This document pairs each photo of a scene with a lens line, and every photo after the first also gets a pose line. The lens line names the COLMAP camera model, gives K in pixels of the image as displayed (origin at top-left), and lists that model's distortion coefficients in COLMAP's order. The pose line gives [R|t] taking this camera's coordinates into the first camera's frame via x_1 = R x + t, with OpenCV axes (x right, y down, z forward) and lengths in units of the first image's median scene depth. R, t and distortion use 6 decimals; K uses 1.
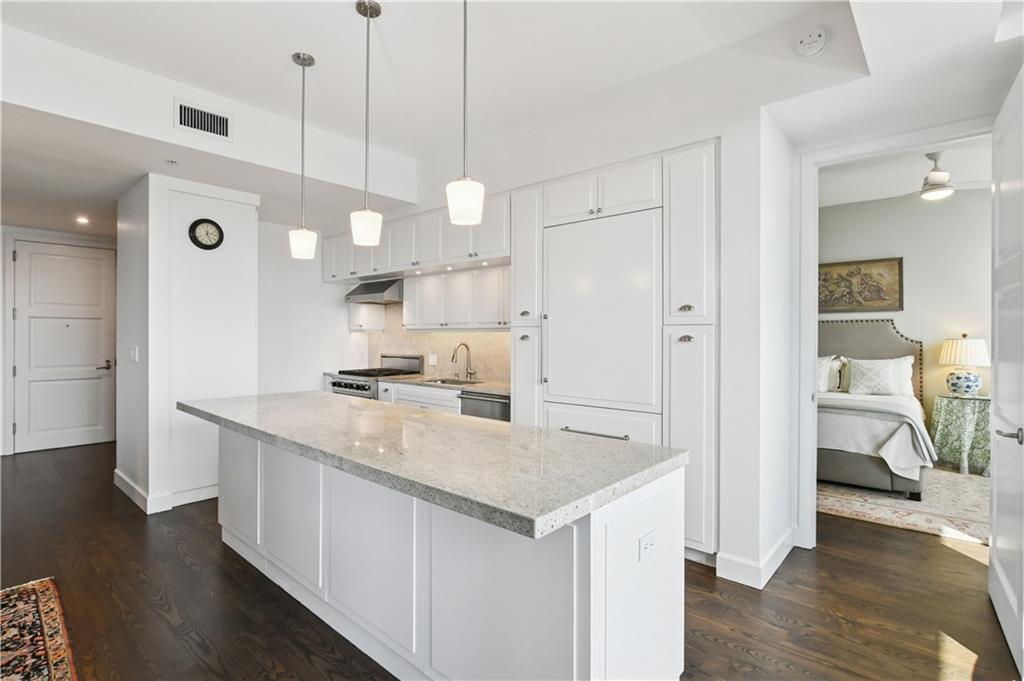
lens RADIAL K [[485.9, 0, 509.8], [0, 485.9, 335.8], [0, 0, 1]] dist [-0.021428, 0.002667]
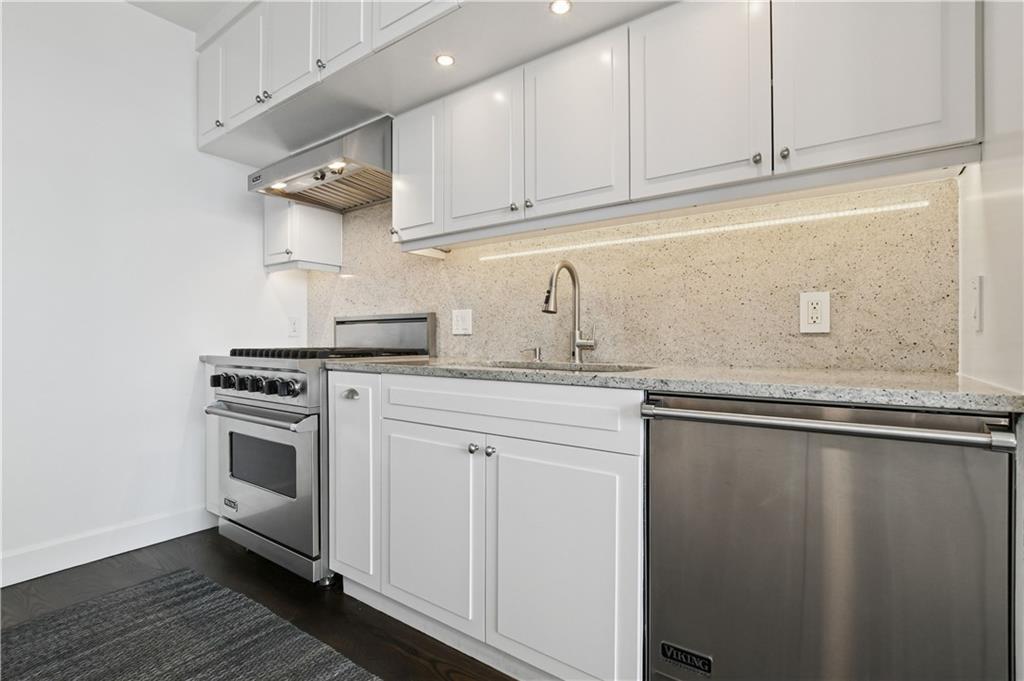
lens RADIAL K [[485.9, 0, 515.5], [0, 485.9, 337.4], [0, 0, 1]] dist [-0.021428, 0.002667]
pose [[0.994717, -0.001235, 0.102652, -0.169432], [0.001559, 0.999994, -0.003077, 0.071078], [-0.102648, 0.003221, 0.994713, 0.626370]]
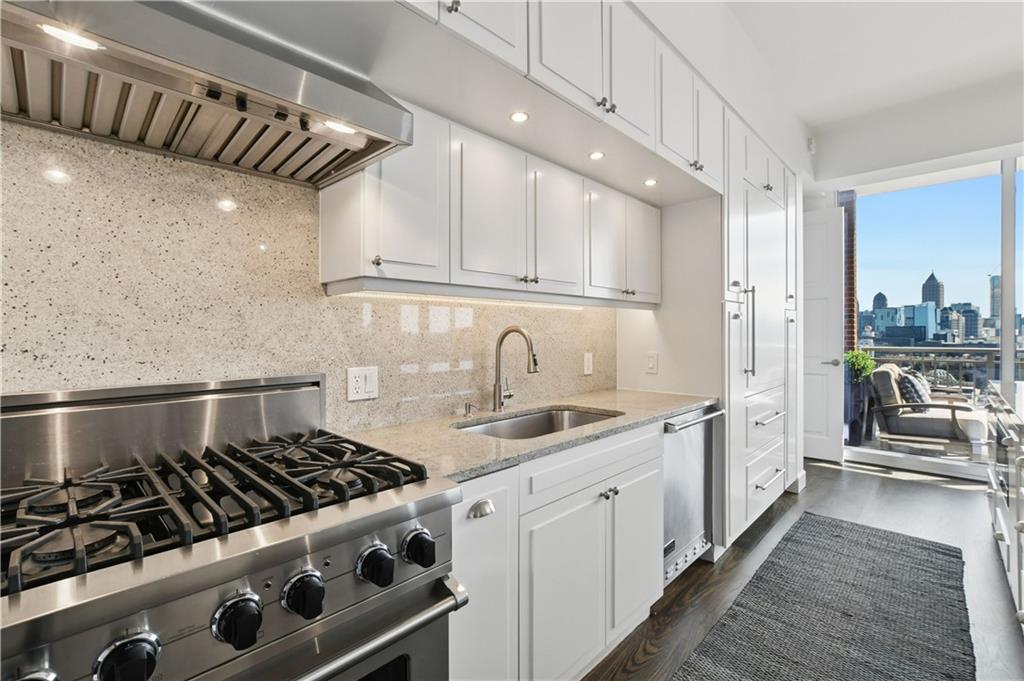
lens RADIAL K [[455.8, 0, 478.6], [0, 455.8, 338.0], [0, 0, 1]] dist [-0.020231, 0.002757]
pose [[0.078707, -0.010569, 0.996842, -0.494381], [0.005434, 0.999933, 0.010173, 0.019542], [-0.996883, 0.004616, 0.078759, 0.978962]]
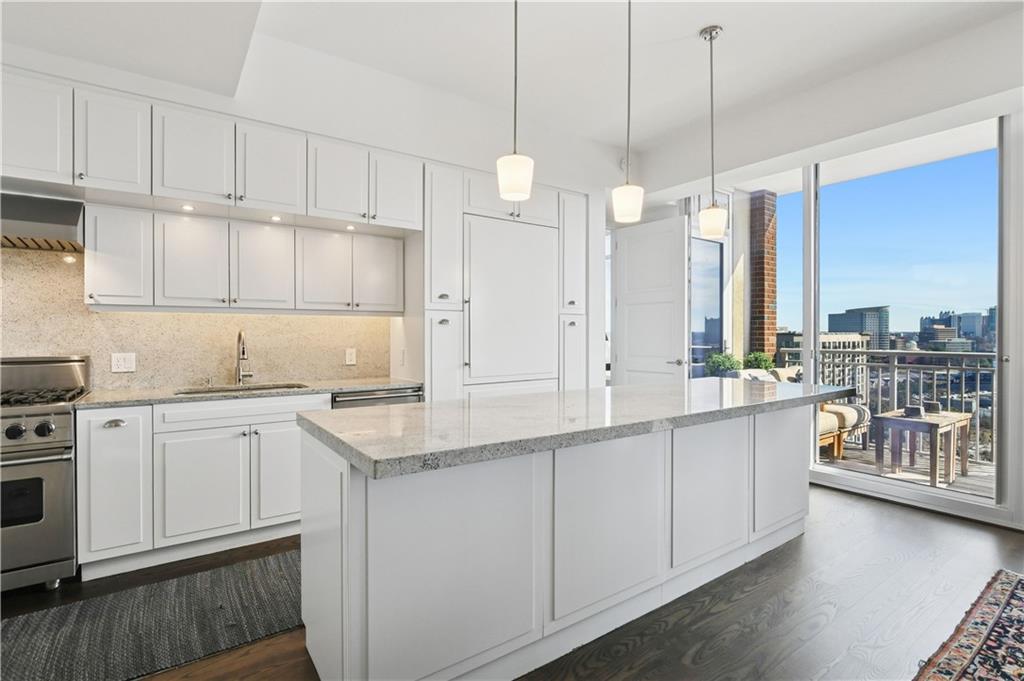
lens RADIAL K [[485.9, 0, 492.3], [0, 485.9, 337.1], [0, 0, 1]] dist [-0.021428, 0.002667]
pose [[0.248804, -0.009001, 0.968512, -0.638550], [0.001948, 0.999959, 0.008793, 0.018909], [-0.968552, -0.000301, 0.248811, 0.493279]]
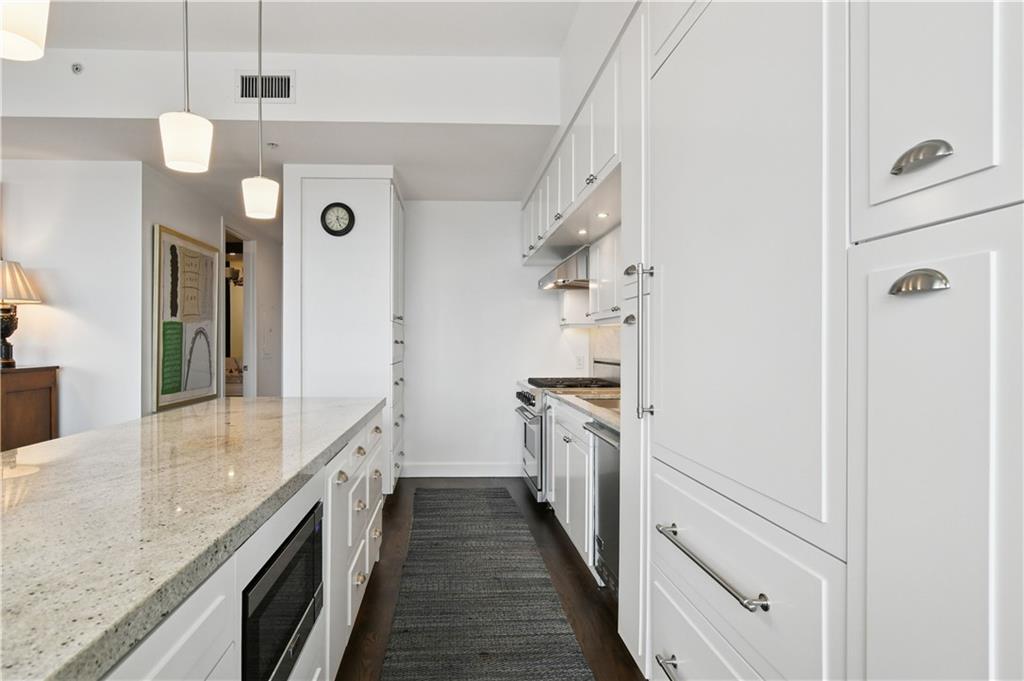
lens RADIAL K [[543.8, 0, 465.0], [0, 543.8, 346.3], [0, 0, 1]] dist [-0.011858, 0.002804]
pose [[0.688918, 0.004469, -0.724825, 0.229104], [-0.002447, 0.999990, 0.003840, 0.020874], [0.724835, -0.000872, 0.688922, 0.369208]]
